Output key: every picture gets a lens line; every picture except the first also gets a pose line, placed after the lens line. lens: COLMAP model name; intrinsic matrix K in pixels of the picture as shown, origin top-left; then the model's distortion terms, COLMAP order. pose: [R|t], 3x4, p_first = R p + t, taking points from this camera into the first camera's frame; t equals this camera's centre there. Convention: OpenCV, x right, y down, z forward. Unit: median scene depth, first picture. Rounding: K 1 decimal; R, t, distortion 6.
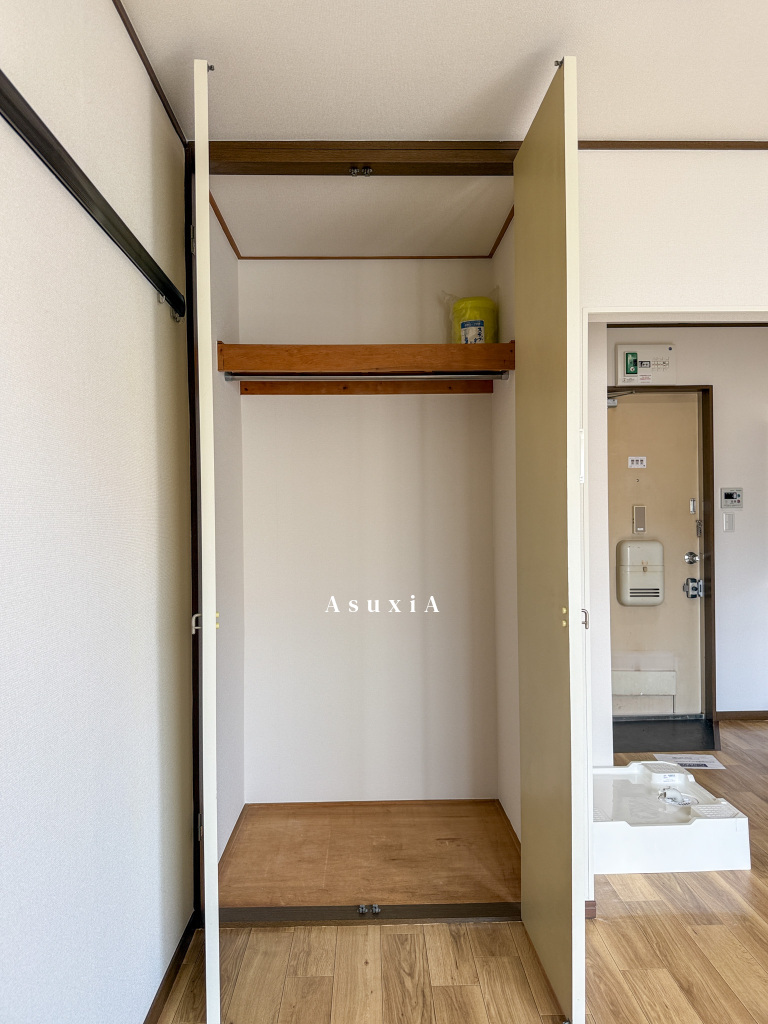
lens RADIAL K [[728.2, 0, 384.0], [0, 728.2, 512.0], [0, 0, 1]] dist [-0.021505, -0.004967]
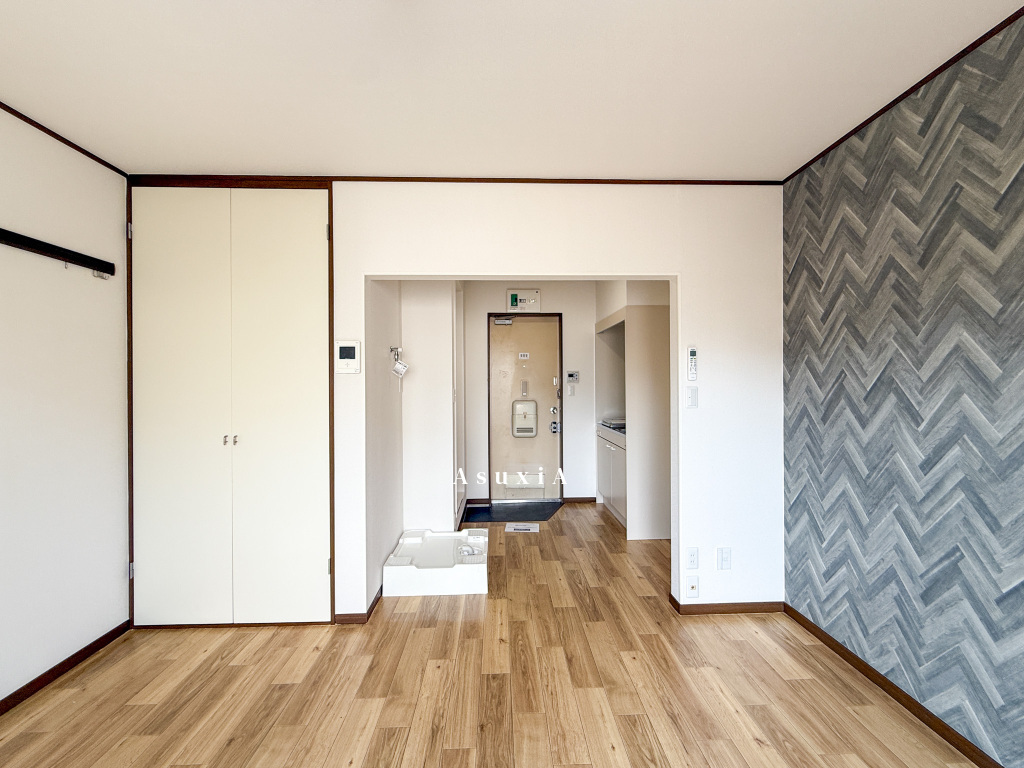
lens RADIAL K [[412.0, 0, 513.6], [0, 412.0, 375.2], [0, 0, 1]] dist [0.000192, 0.000042]
pose [[0.999761, 0.004502, 0.021375, 0.310956], [-0.004258, 0.999925, -0.011453, -0.010625], [-0.021425, 0.011359, 0.999706, -0.000445]]
